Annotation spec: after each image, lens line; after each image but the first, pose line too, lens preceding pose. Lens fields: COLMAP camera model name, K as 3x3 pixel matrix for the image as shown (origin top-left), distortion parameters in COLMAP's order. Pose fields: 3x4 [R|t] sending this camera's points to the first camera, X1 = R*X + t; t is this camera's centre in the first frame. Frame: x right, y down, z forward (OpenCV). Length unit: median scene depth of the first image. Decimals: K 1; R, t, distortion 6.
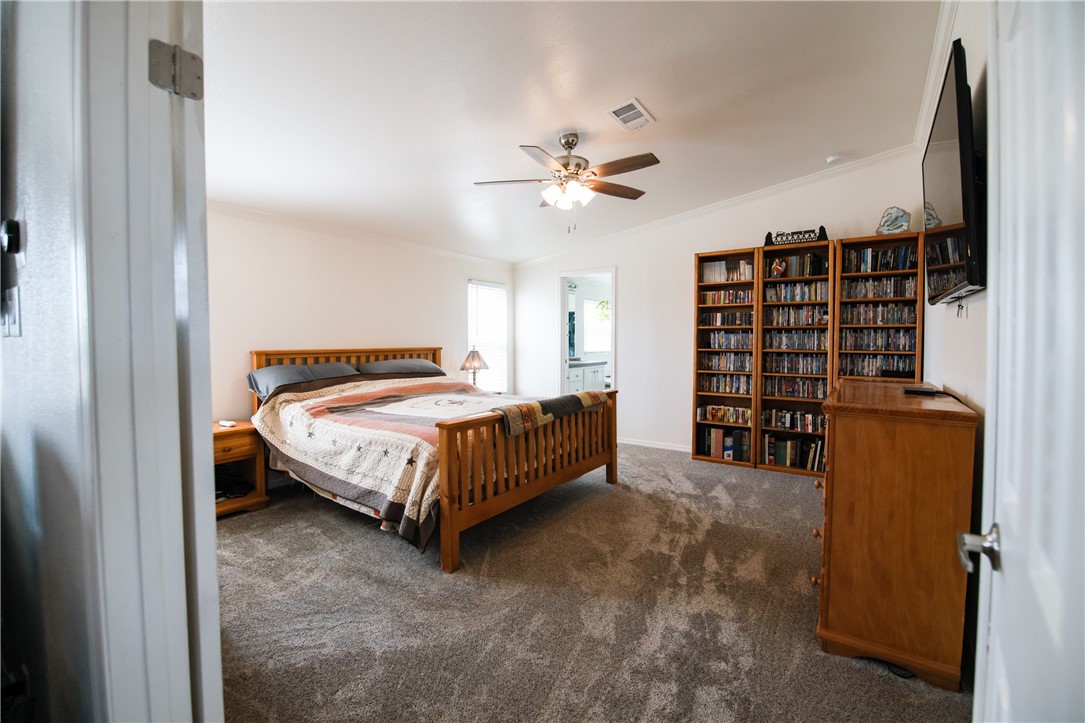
lens RADIAL K [[474.0, 0, 541.4], [0, 474.0, 358.9], [0, 0, 1]] dist [-0.014128, -0.002978]
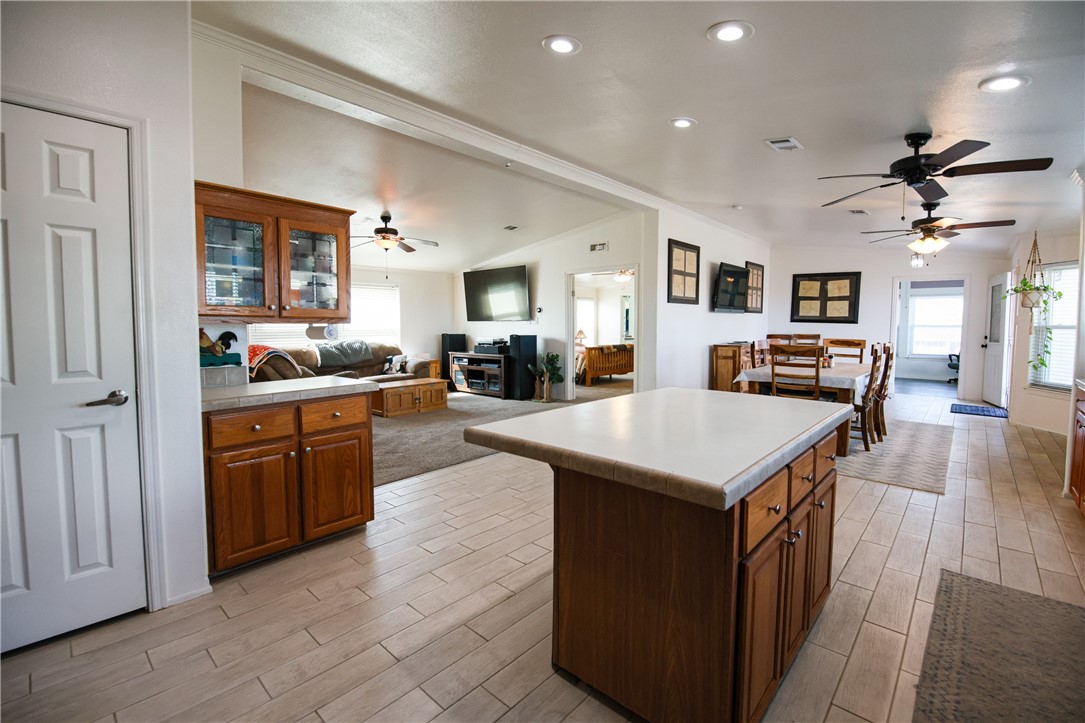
lens RADIAL K [[474.0, 0, 540.3], [0, 474.0, 362.0], [0, 0, 1]] dist [-0.014128, -0.002978]
pose [[0.991189, 0.010453, -0.132040, -0.044838], [-0.005905, 0.999377, 0.034787, 0.070434], [0.132321, -0.033701, 0.990634, -1.575108]]
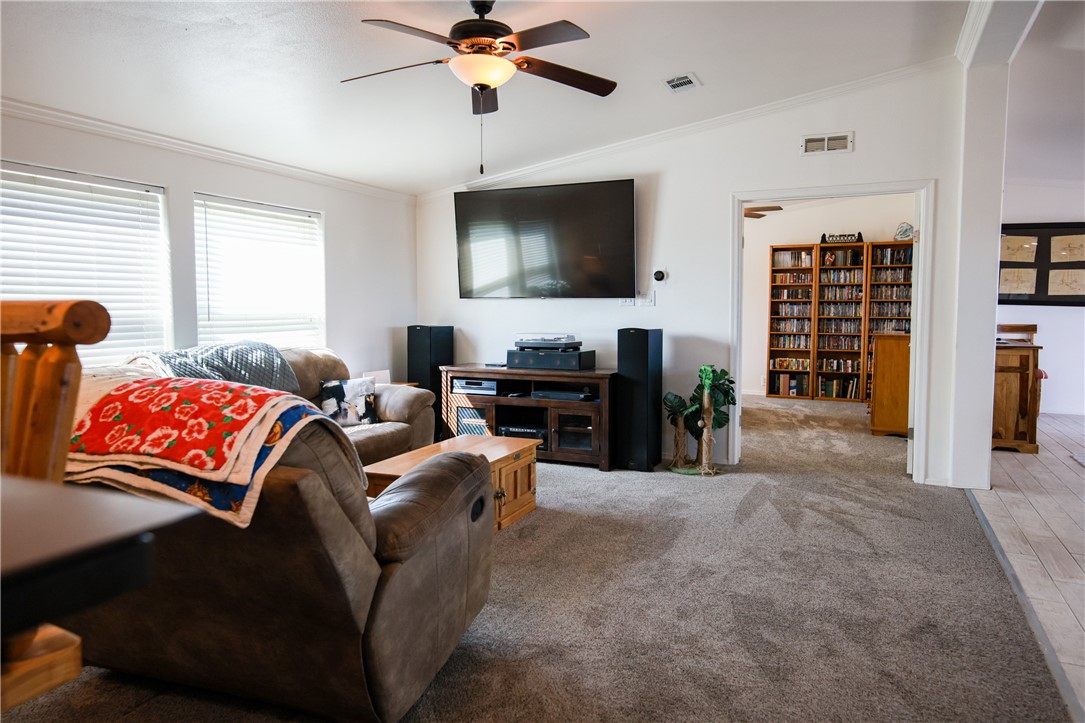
lens RADIAL K [[705.4, 0, 540.9], [0, 705.4, 362.6], [0, 0, 1]] dist [0.009043, 0.003063]
pose [[0.986873, -0.007934, 0.161302, -0.718367], [0.002740, 0.999471, 0.032396, 0.049681], [-0.161474, -0.031529, 0.986373, -0.993276]]
